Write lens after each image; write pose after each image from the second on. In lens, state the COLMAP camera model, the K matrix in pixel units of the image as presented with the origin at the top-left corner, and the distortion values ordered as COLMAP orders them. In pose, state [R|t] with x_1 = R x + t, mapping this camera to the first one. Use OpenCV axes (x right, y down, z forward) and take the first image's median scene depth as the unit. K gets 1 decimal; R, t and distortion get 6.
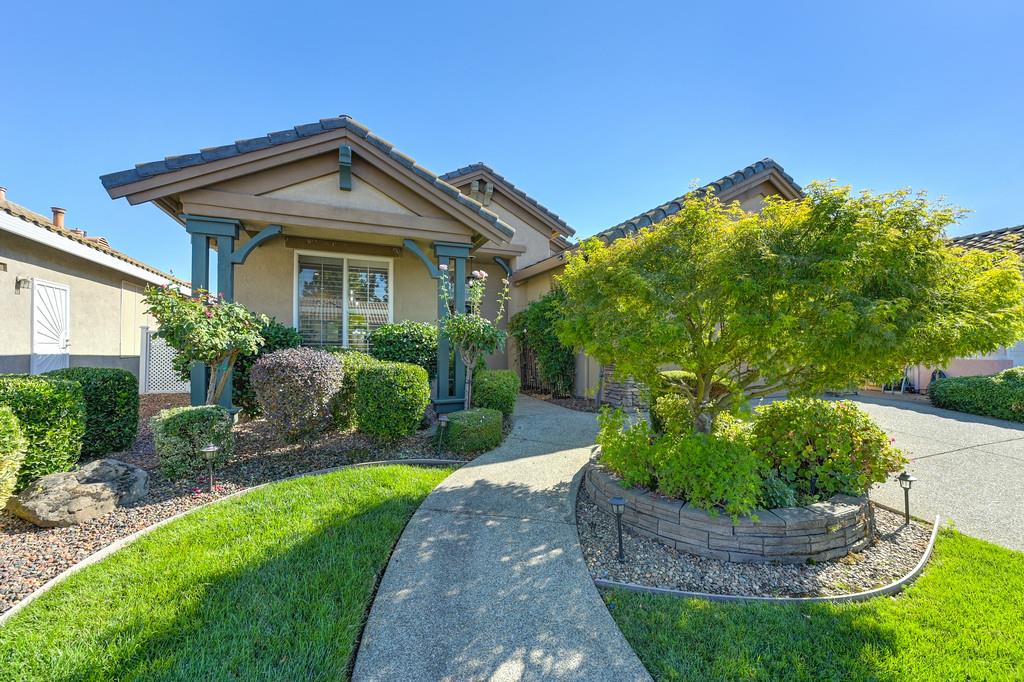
lens RADIAL K [[409.4, 0, 513.6], [0, 409.4, 344.3], [0, 0, 1]] dist [-0.001409, 0.000410]
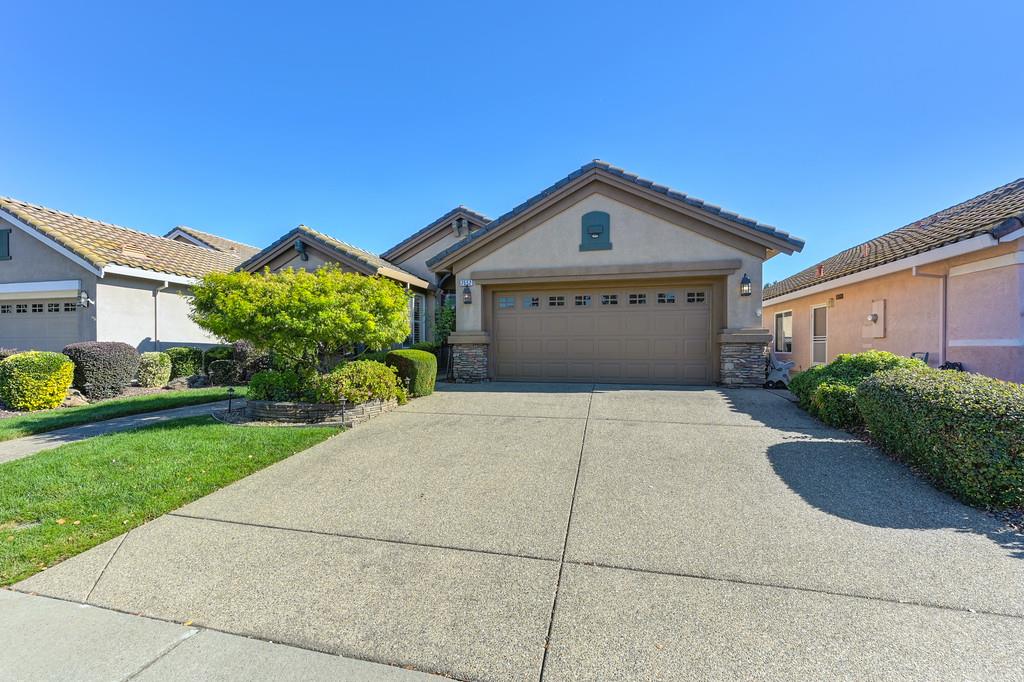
lens RADIAL K [[409.4, 0, 511.1], [0, 409.4, 346.3], [0, 0, 1]] dist [-0.001409, 0.000410]
pose [[0.796722, -0.004993, -0.604326, 1.673410], [0.009200, 0.999950, 0.003868, 0.051345], [0.604276, -0.008641, 0.796728, -0.004778]]
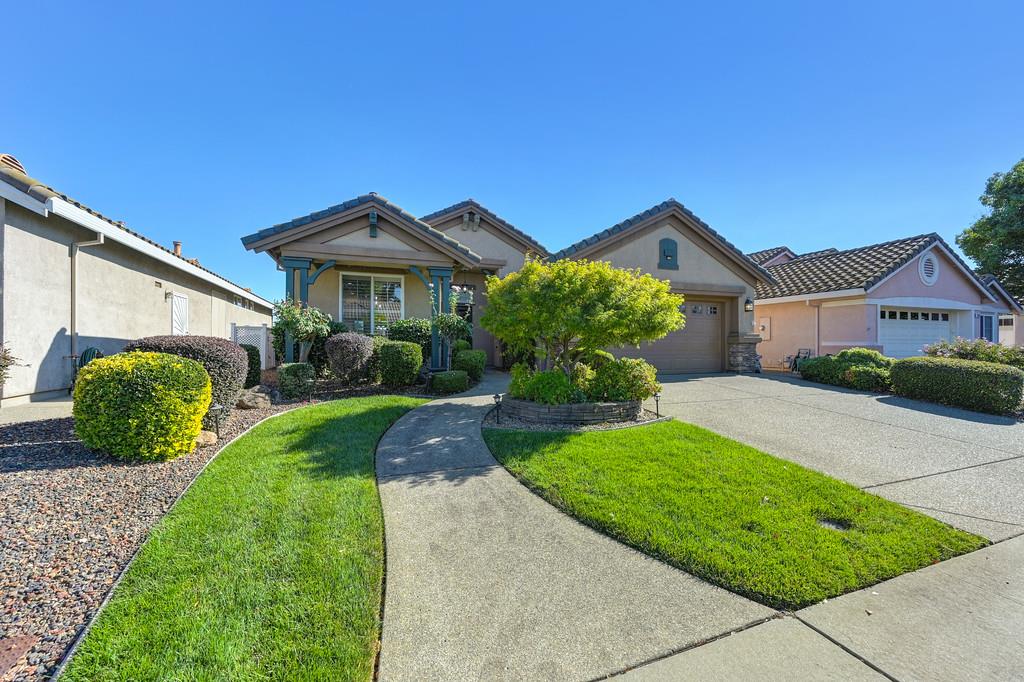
lens RADIAL K [[409.4, 0, 515.5], [0, 409.4, 343.3], [0, 0, 1]] dist [-0.001409, 0.000410]
pose [[0.999086, -0.003667, -0.042591, 0.227728], [0.003795, 0.999989, 0.002911, 0.042960], [0.042580, -0.003070, 0.999088, -0.617373]]
